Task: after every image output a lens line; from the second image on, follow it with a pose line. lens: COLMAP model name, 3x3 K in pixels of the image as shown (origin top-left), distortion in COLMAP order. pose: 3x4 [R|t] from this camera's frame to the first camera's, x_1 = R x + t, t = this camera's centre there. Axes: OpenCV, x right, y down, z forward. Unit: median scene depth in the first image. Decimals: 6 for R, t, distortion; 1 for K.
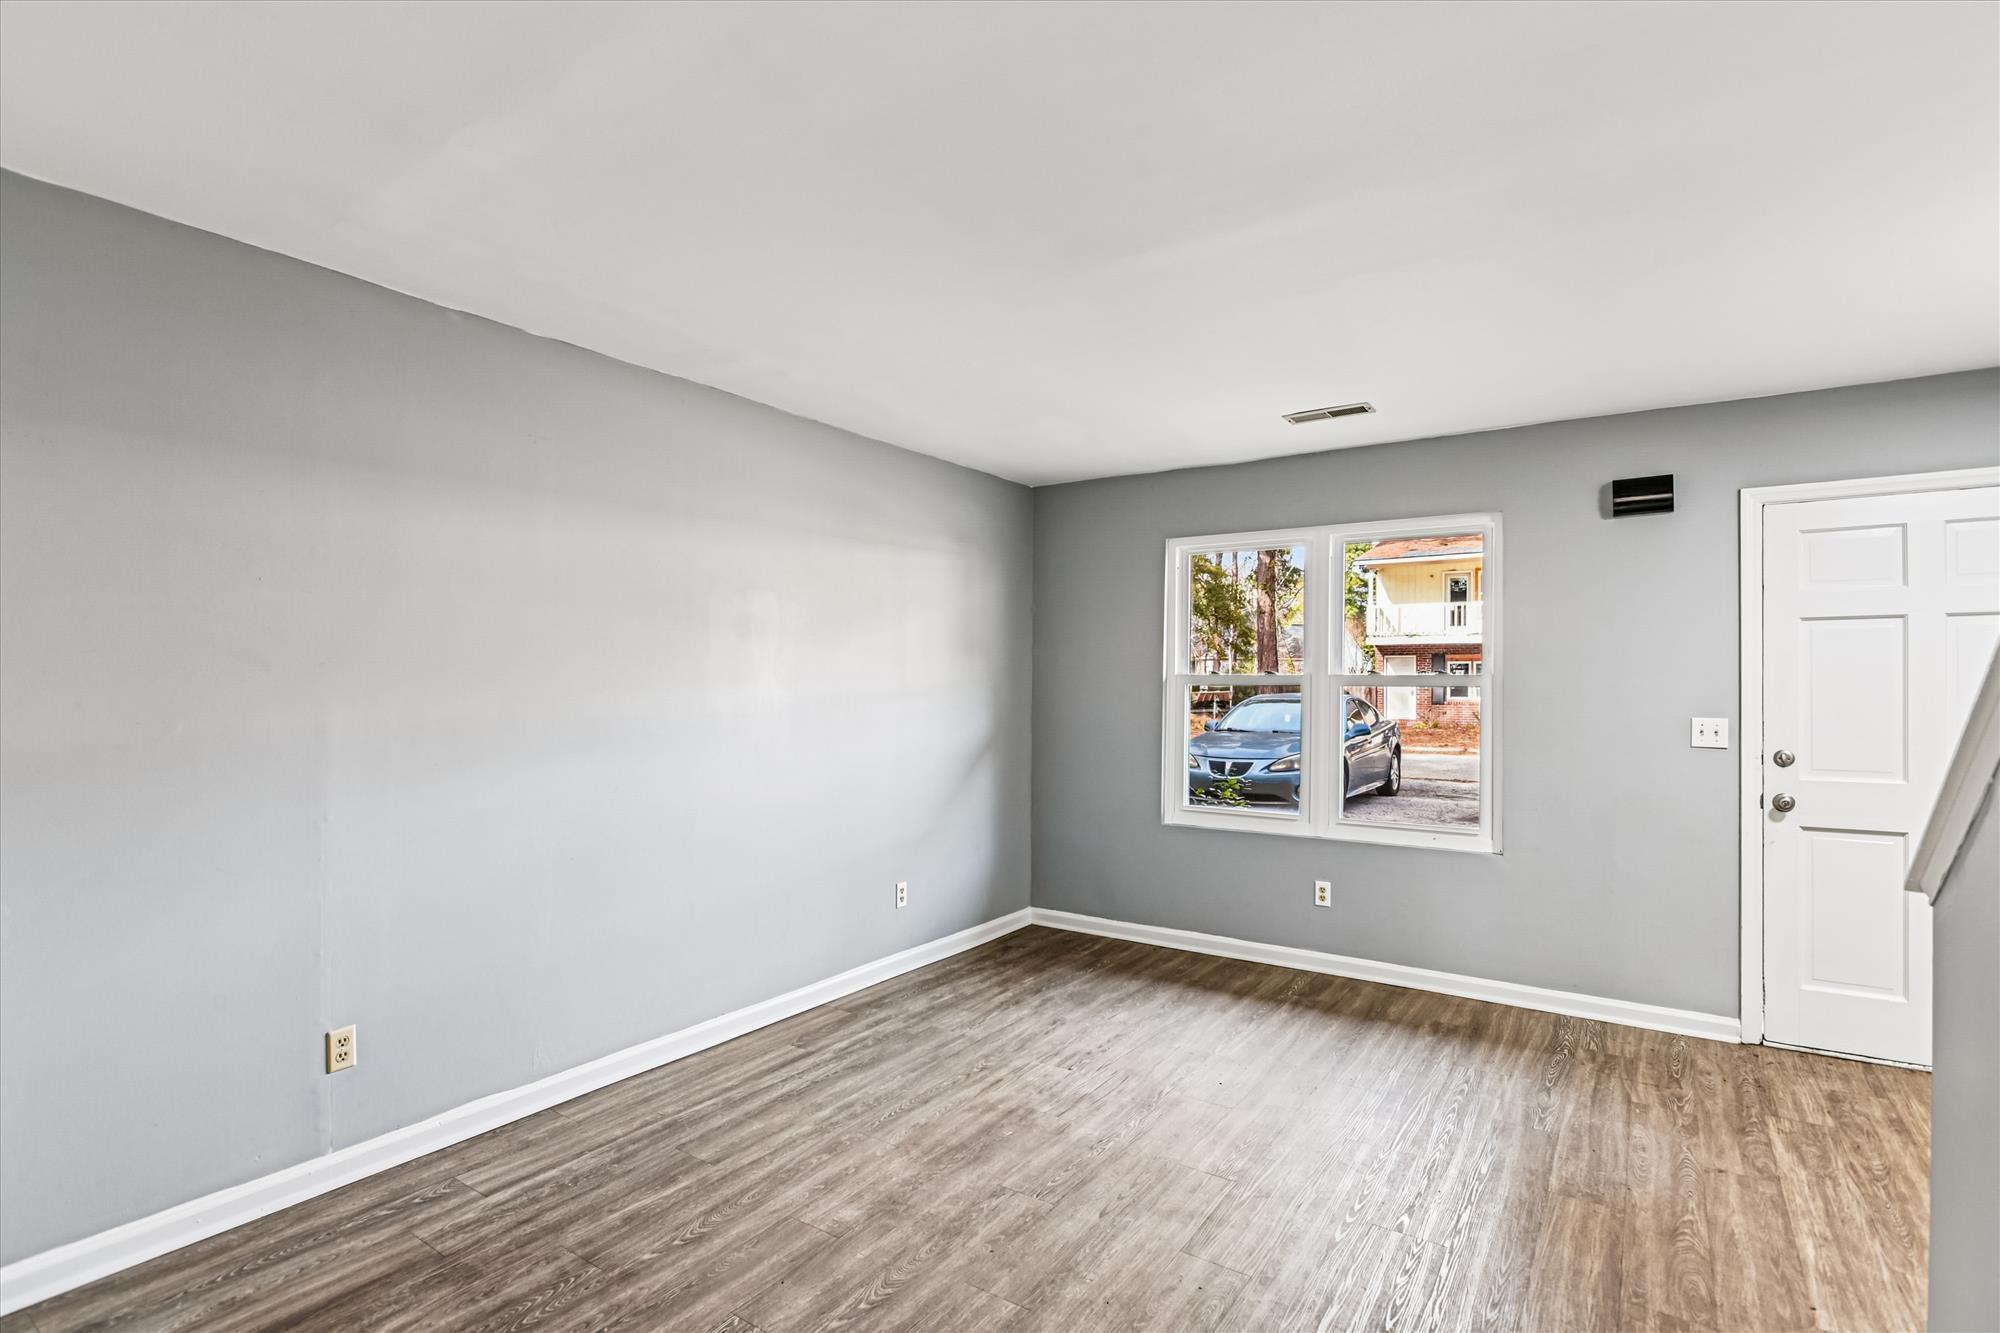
lens RADIAL K [[952.5, 0, 1009.0], [0, 952.5, 662.0], [0, 0, 1]] dist [-0.008519, -0.000886]
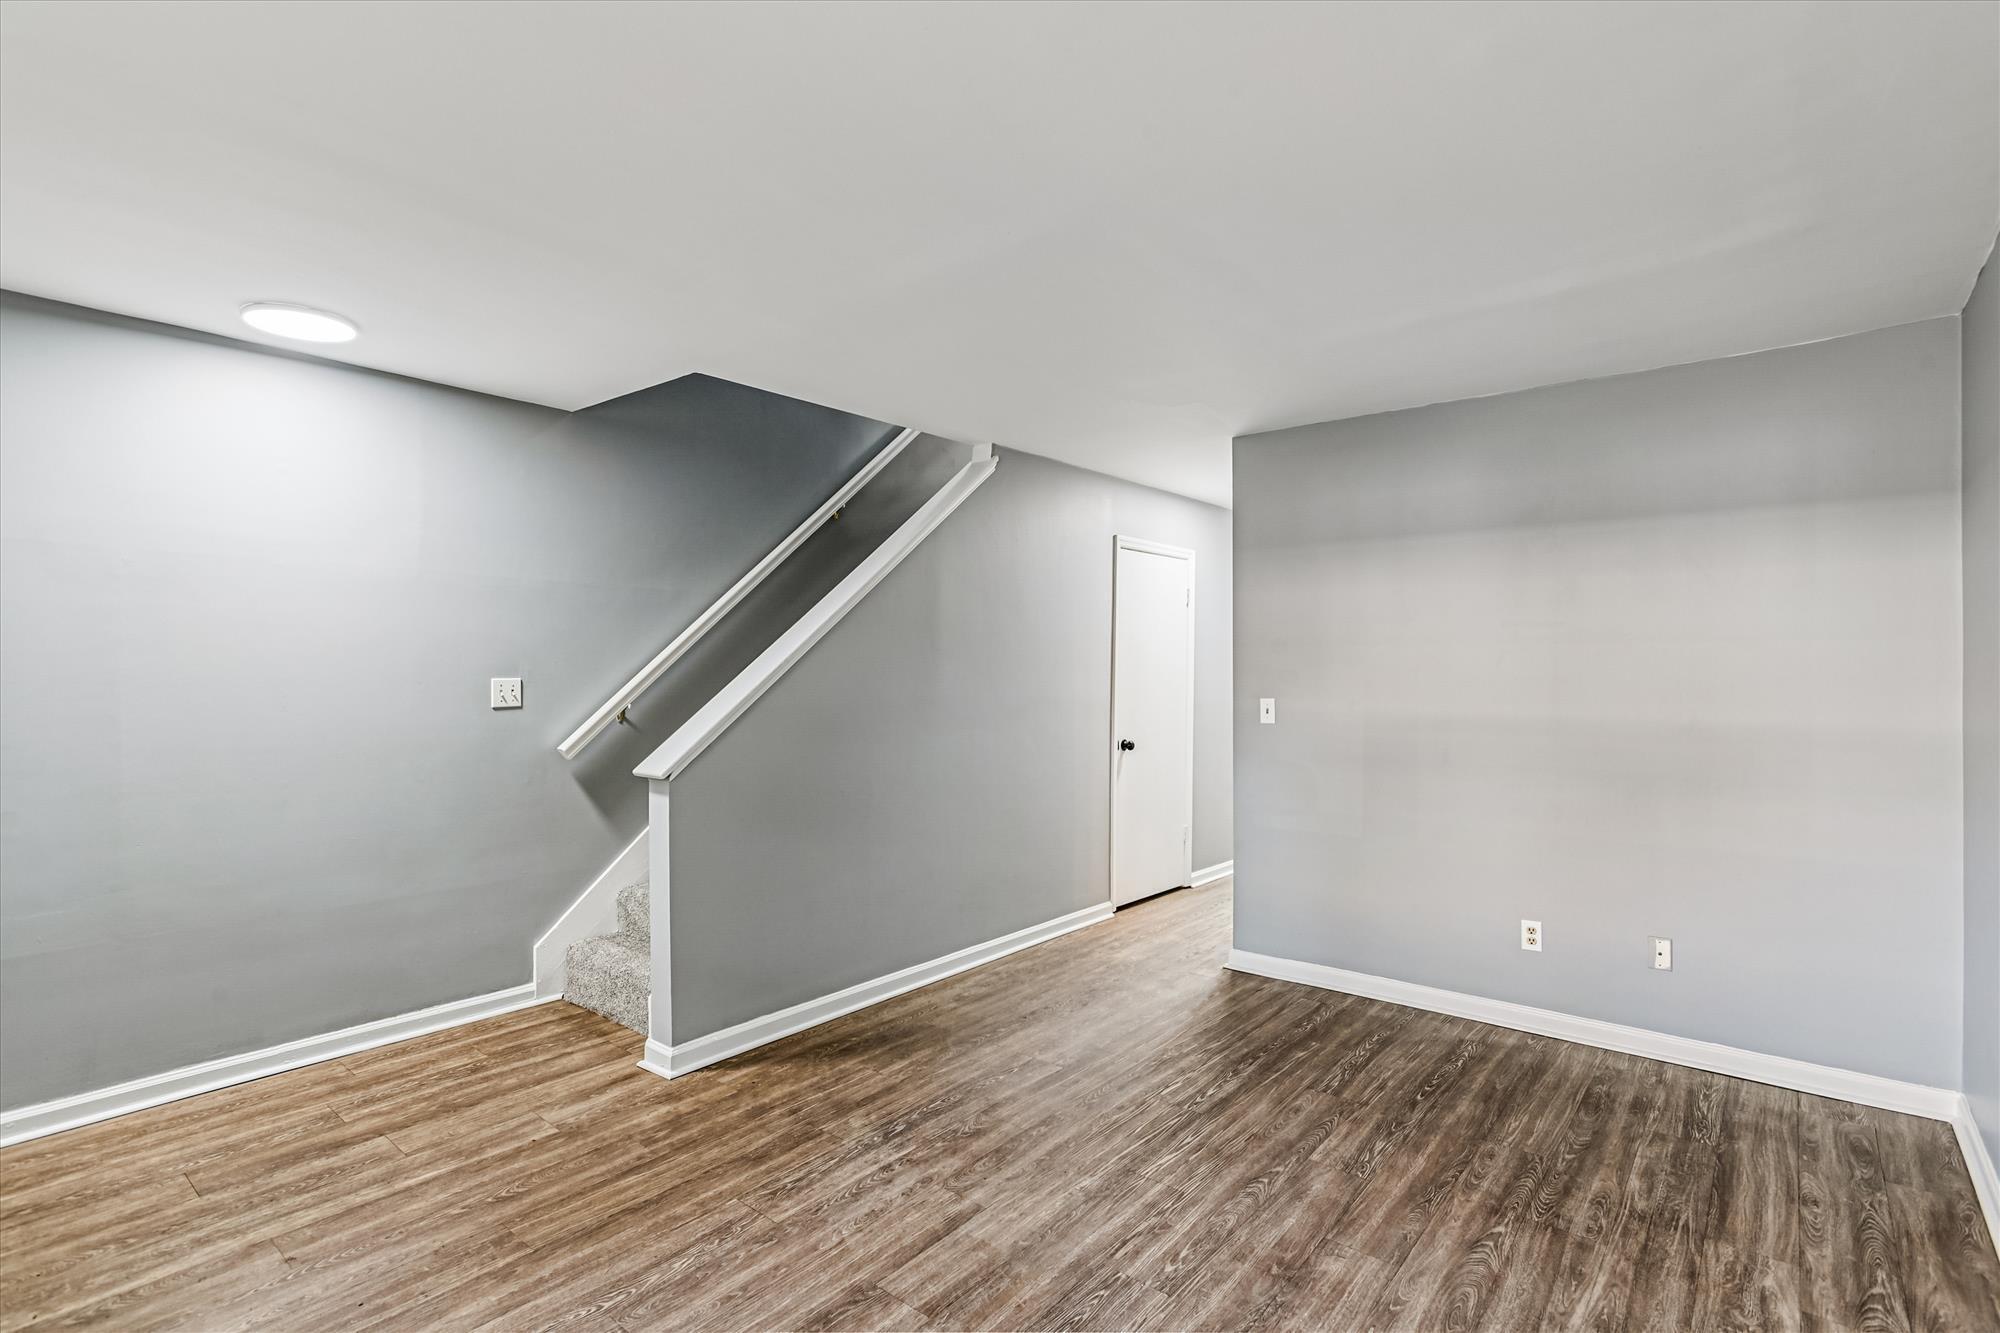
lens RADIAL K [[961.5, 0, 1012.1], [0, 961.5, 663.5], [0, 0, 1]] dist [-0.000120, -0.000630]
pose [[-0.995969, -0.006660, 0.089451, 0.047176], [-0.008673, 0.999718, -0.022125, 0.028010], [-0.089278, -0.022811, -0.995745, 1.643390]]
